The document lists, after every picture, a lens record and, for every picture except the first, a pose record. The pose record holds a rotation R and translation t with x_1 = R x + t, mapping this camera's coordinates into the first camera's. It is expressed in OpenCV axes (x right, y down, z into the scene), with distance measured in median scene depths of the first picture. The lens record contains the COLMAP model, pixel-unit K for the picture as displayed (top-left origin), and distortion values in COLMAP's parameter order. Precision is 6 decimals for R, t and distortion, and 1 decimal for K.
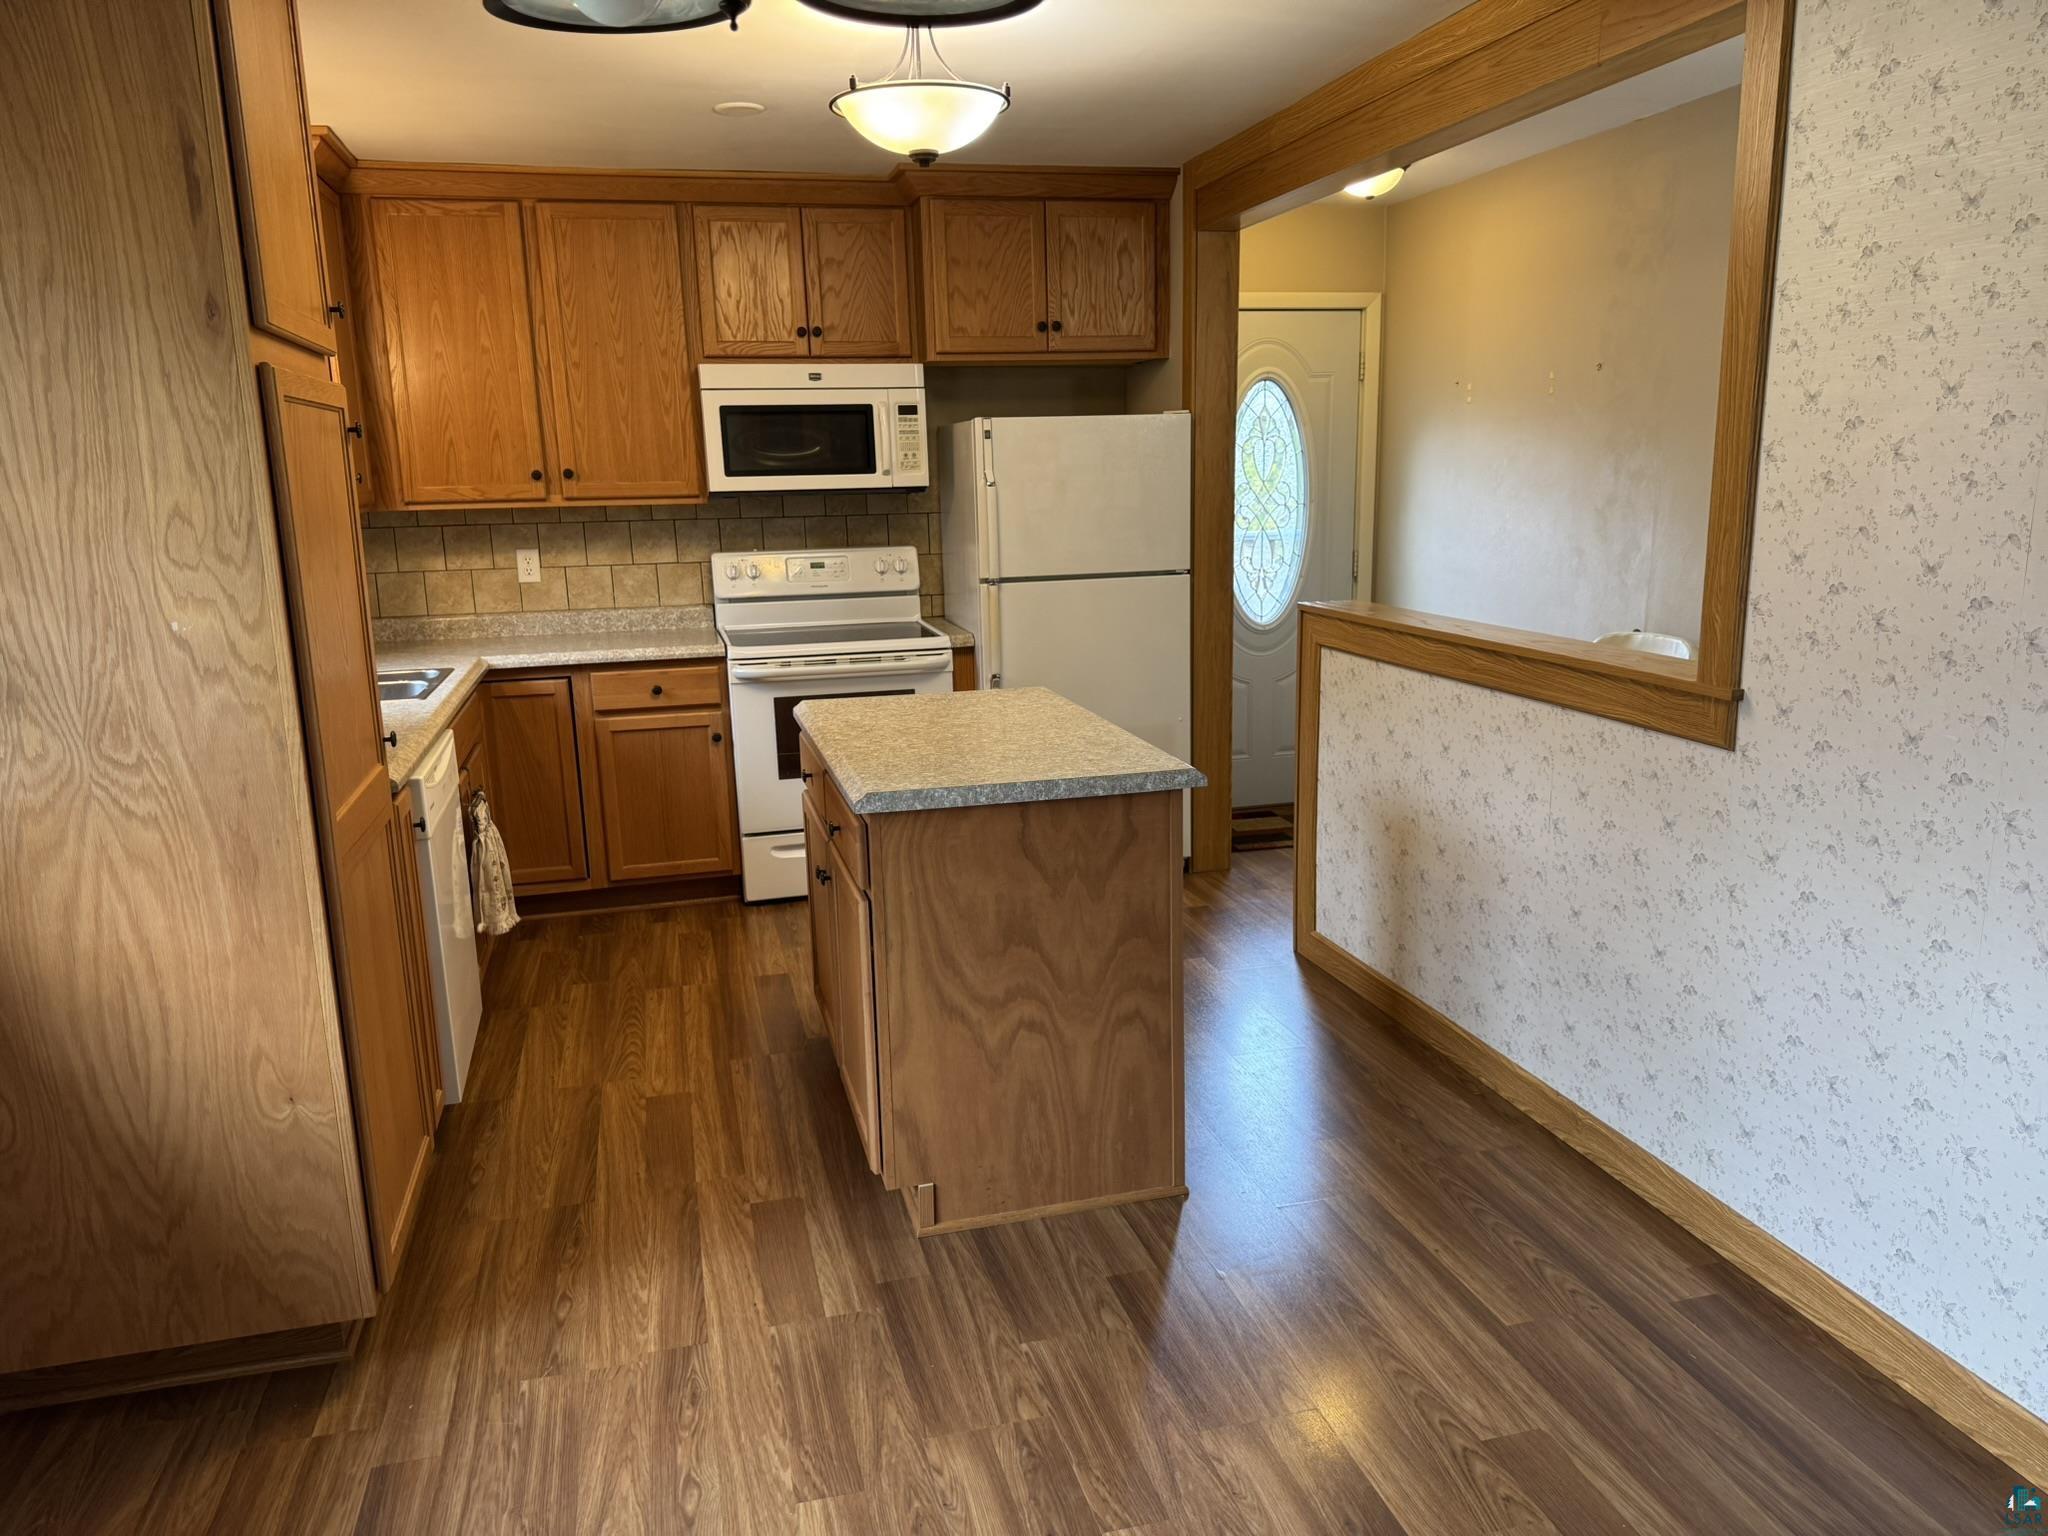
lens RADIAL K [[1428.8, 0, 1030.4], [0, 1428.8, 781.1], [0, 0, 1]] dist [0.149723, -0.297224]
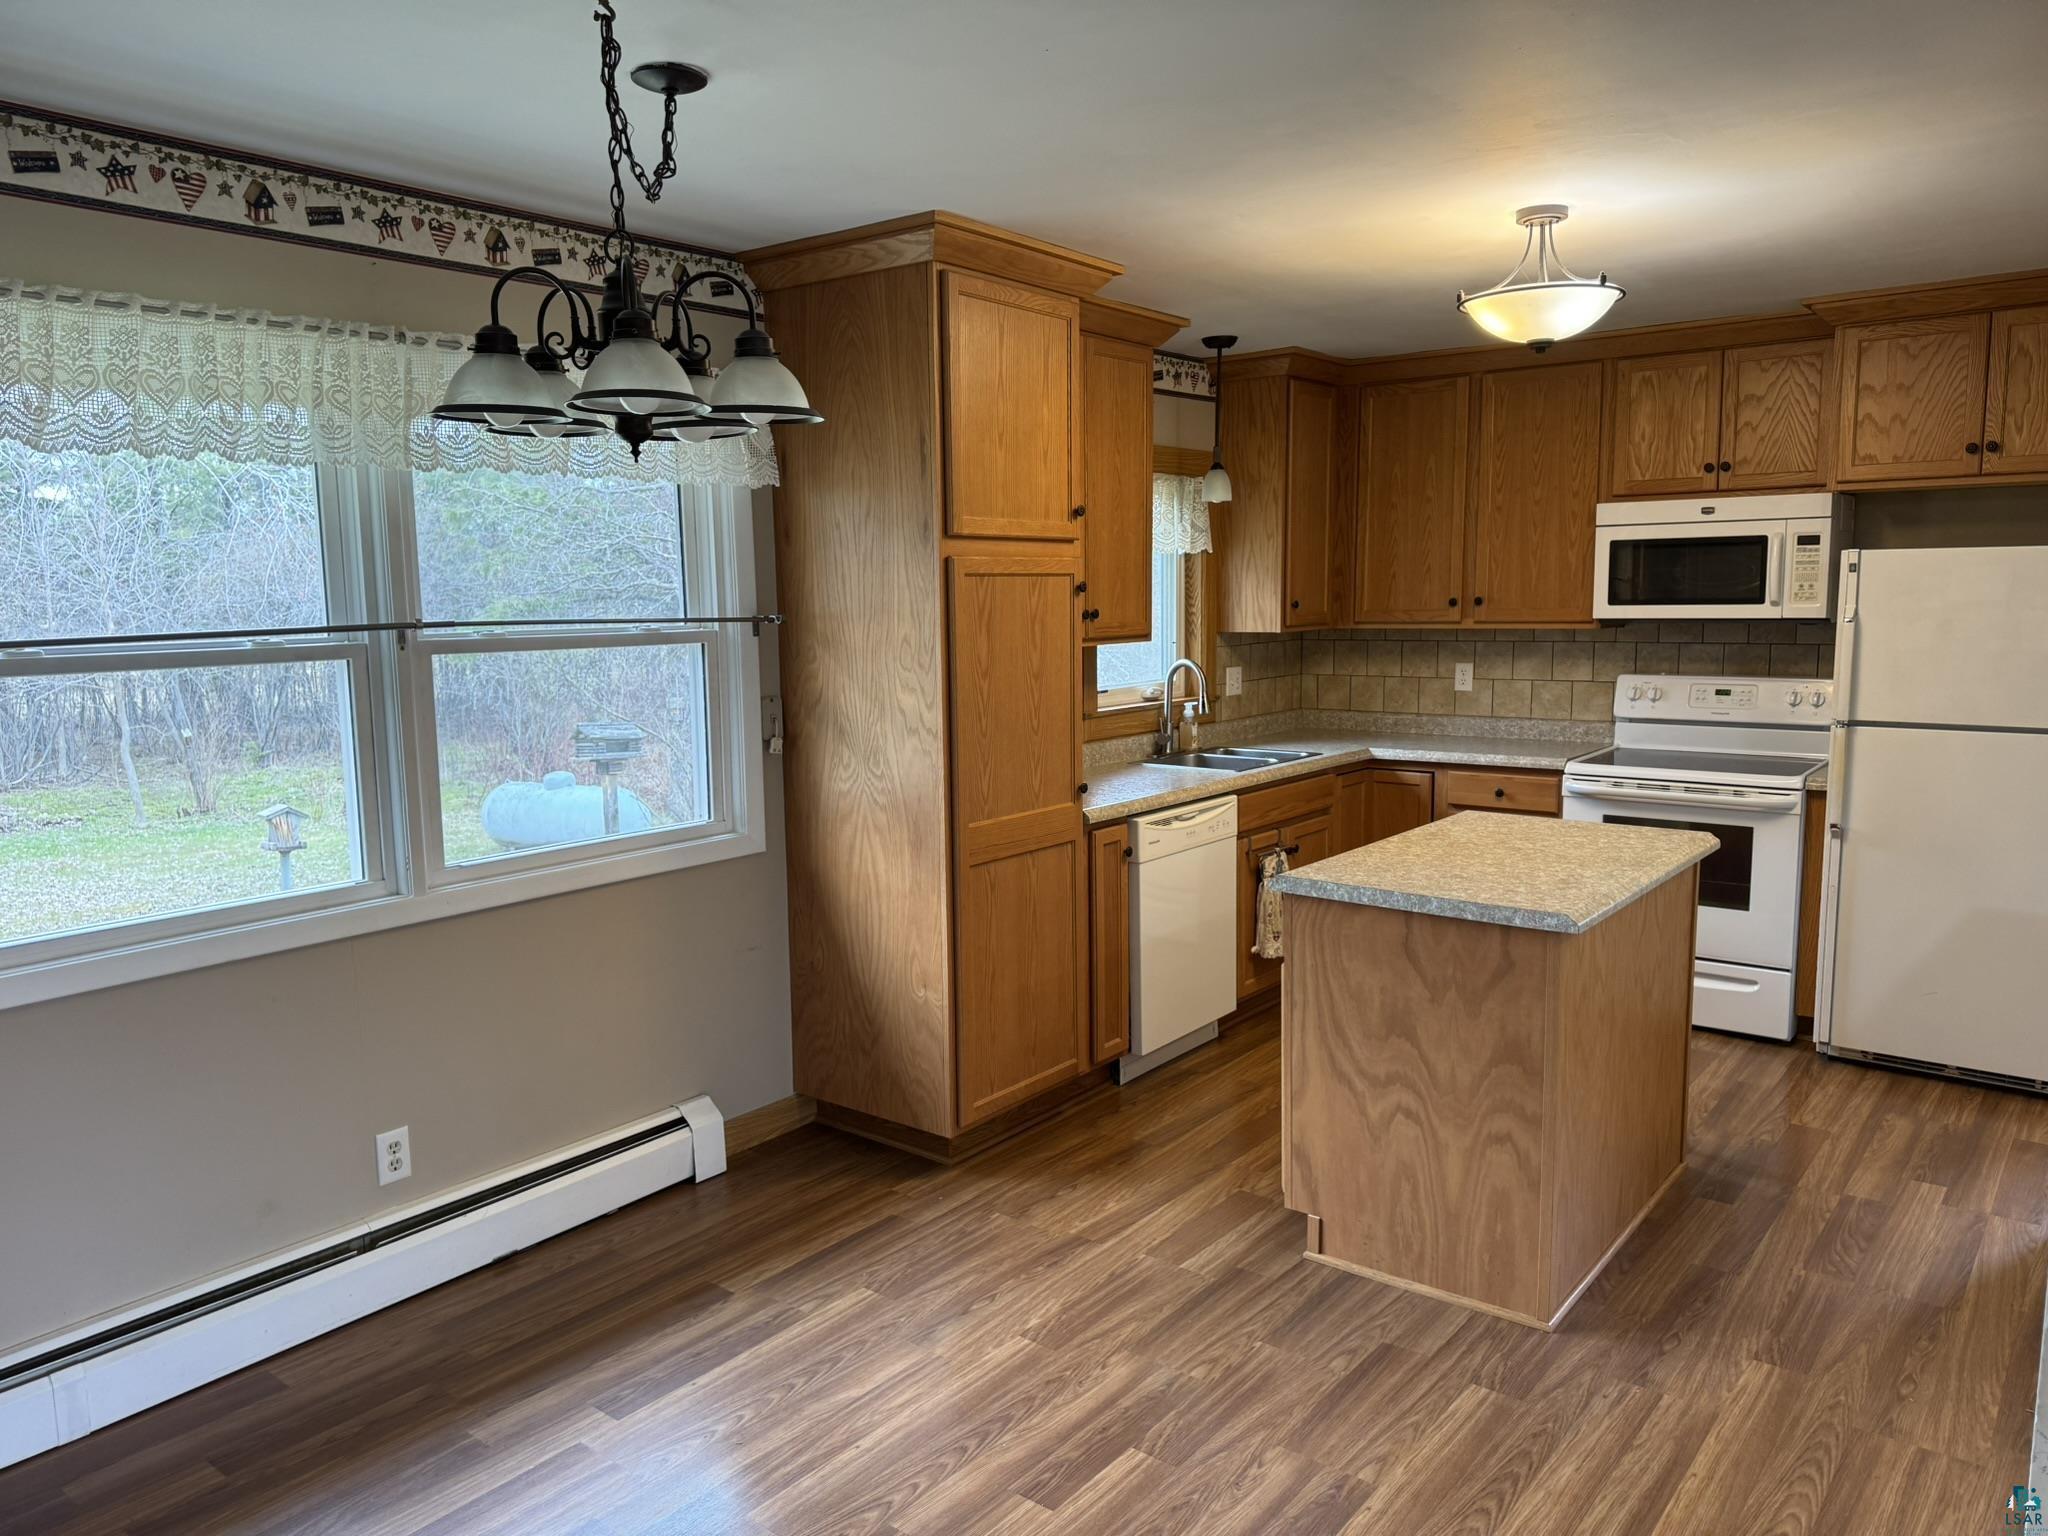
lens RADIAL K [[1428.7, 0, 1023.2], [0, 1428.7, 777.2], [0, 0, 1]] dist [0.067923, -0.081880]
pose [[0.597812, 0.122524, -0.792218, 0.448050], [-0.172240, 0.984802, 0.022335, -0.040241], [0.782914, 0.123100, 0.609830, 0.030692]]
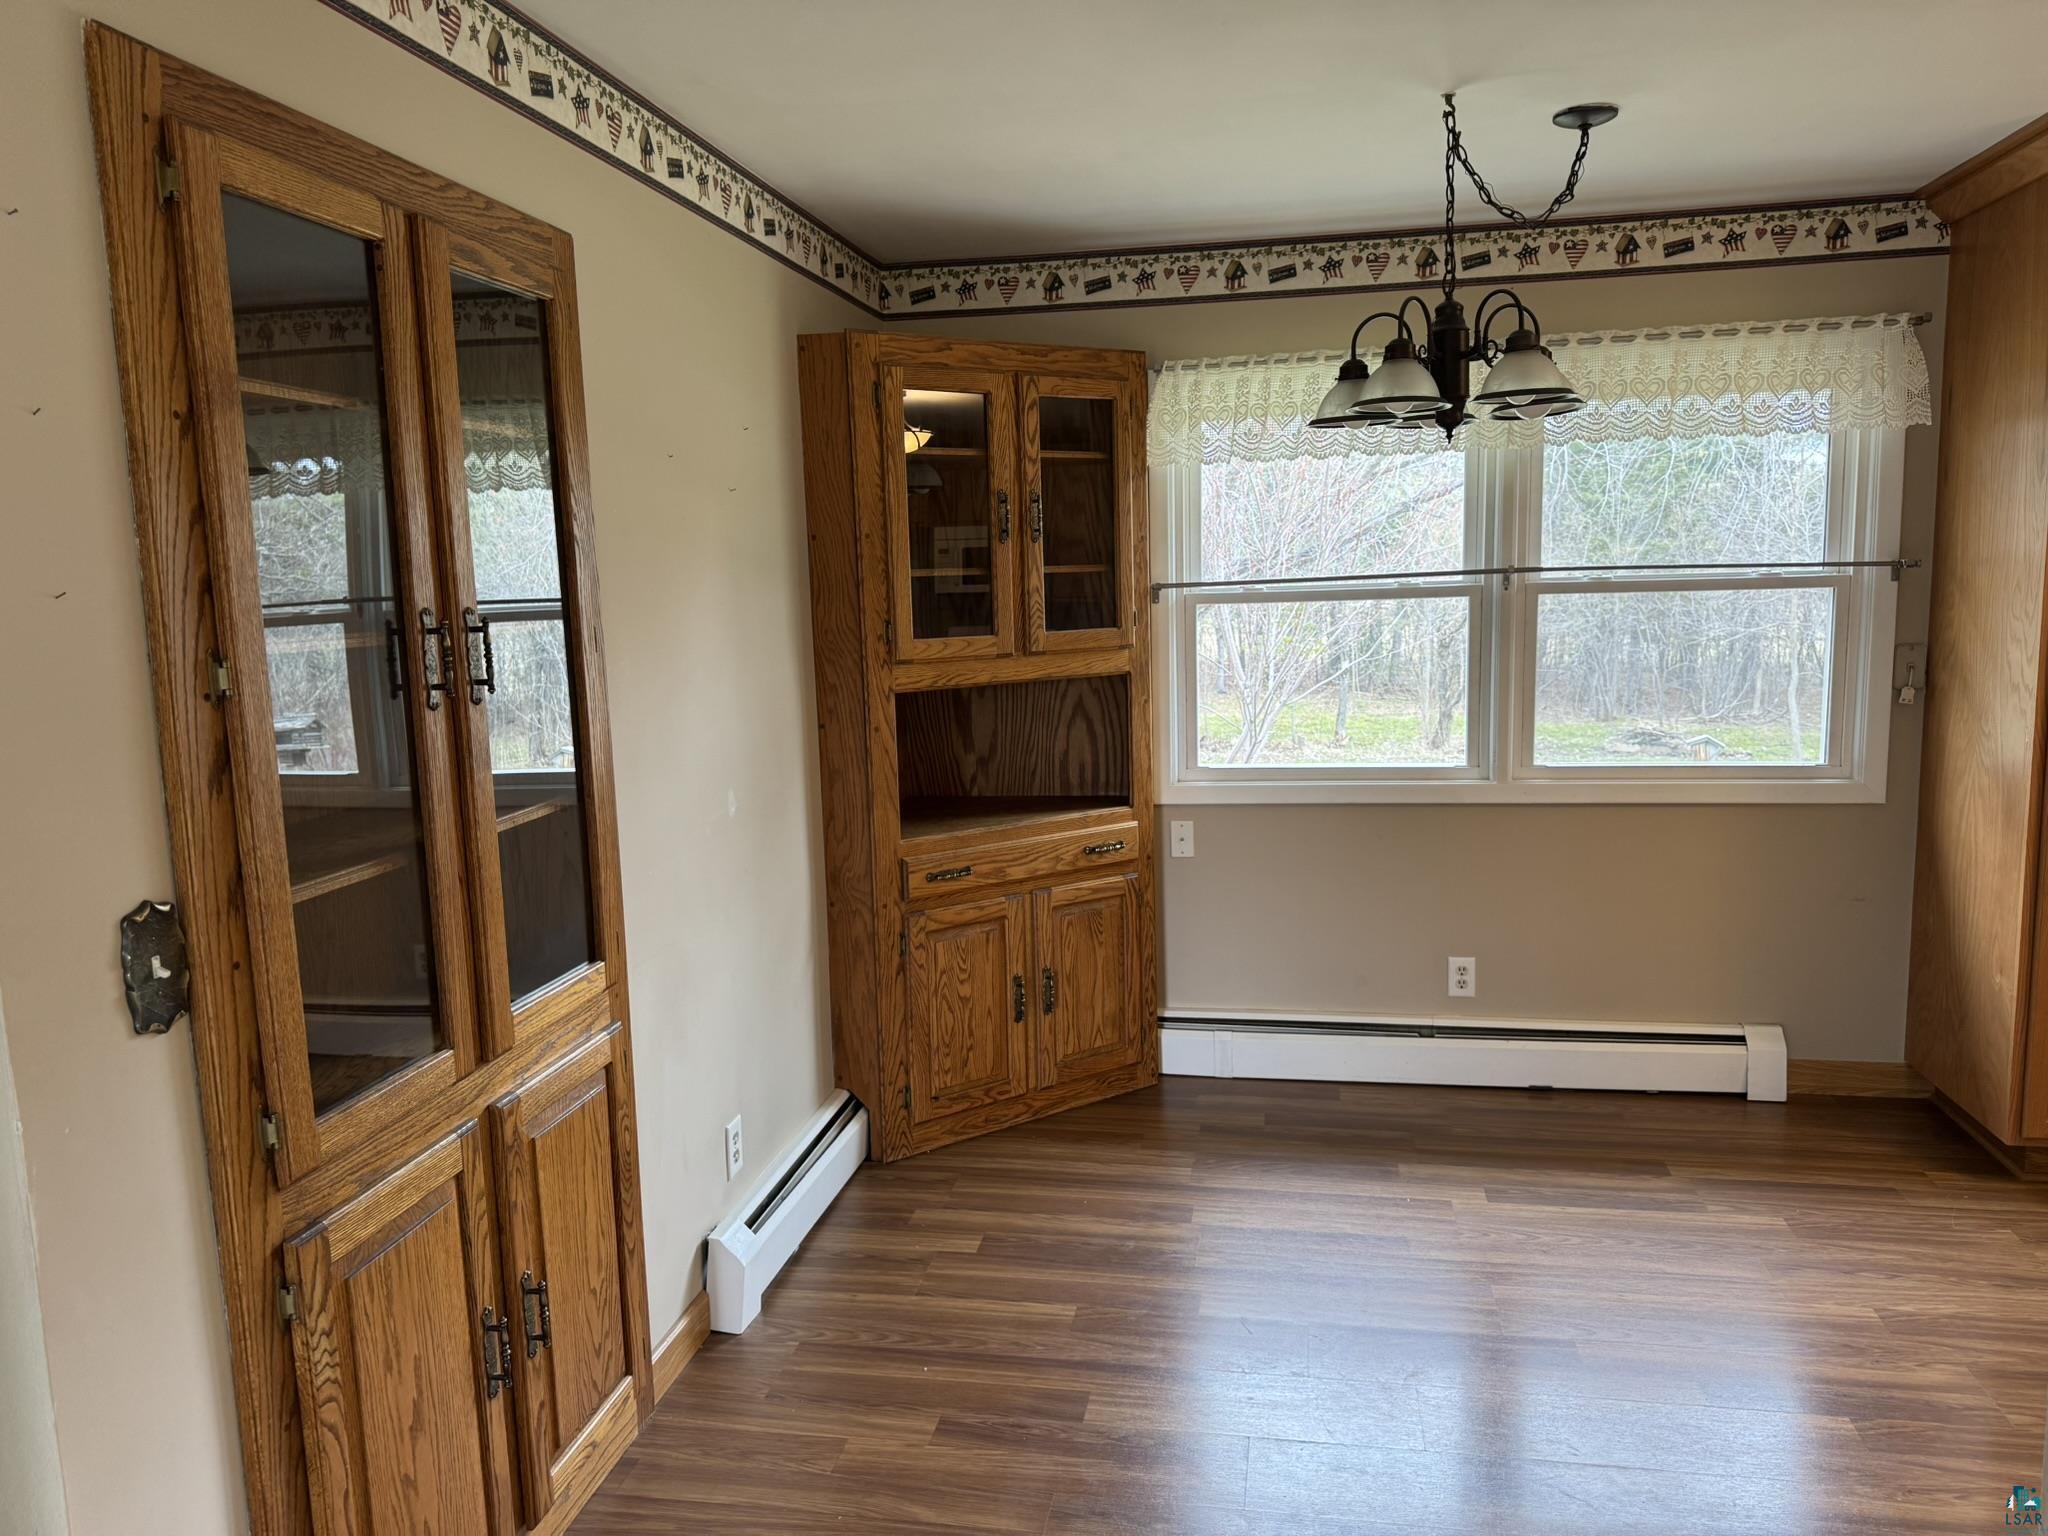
lens RADIAL K [[1440.7, 0, 1039.7], [0, 1440.7, 761.9], [0, 0, 1]] dist [0.067746, -0.091460]
pose [[-0.420700, 0.153747, -0.894077, 0.660391], [-0.158696, 0.957867, 0.239389, -0.103663], [0.893212, 0.242597, -0.378575, 0.338609]]
